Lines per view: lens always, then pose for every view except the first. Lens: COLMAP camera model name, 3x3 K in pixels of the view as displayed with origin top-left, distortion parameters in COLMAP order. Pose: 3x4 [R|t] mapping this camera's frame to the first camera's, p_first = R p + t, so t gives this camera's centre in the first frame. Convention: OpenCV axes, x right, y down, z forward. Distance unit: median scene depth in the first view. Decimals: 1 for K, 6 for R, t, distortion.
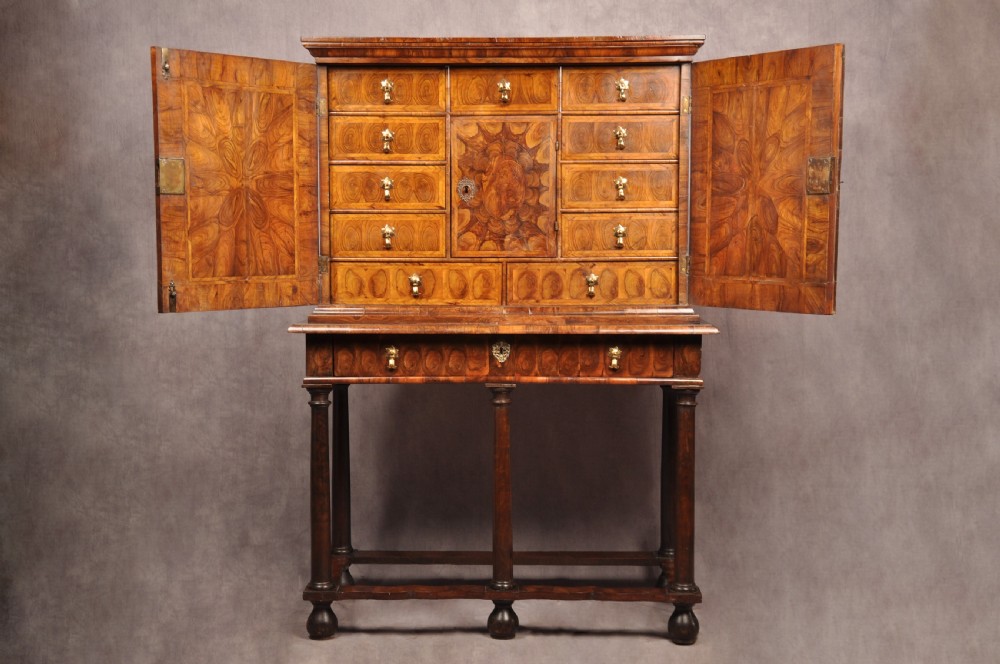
lens RADIAL K [[1727.6, 0, 500.0], [0, 1727.6, 332.0], [0, 0, 1]] dist [0.228652, 0.213490]
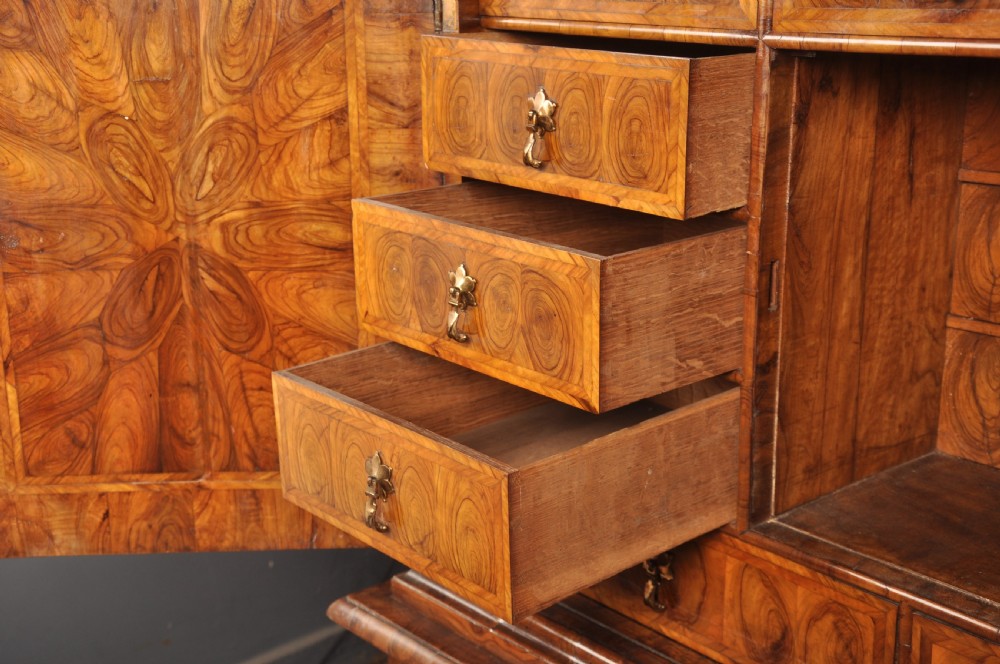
lens RADIAL K [[1354.4, 0, 500.0], [0, 1354.4, 332.0], [0, 0, 1]] dist [0.101067, 0.089754]
pose [[0.688838, 0.195320, -0.698106, 0.103698], [-0.028980, 0.969667, 0.242704, -0.137476], [0.724336, -0.146953, 0.673604, 0.852723]]
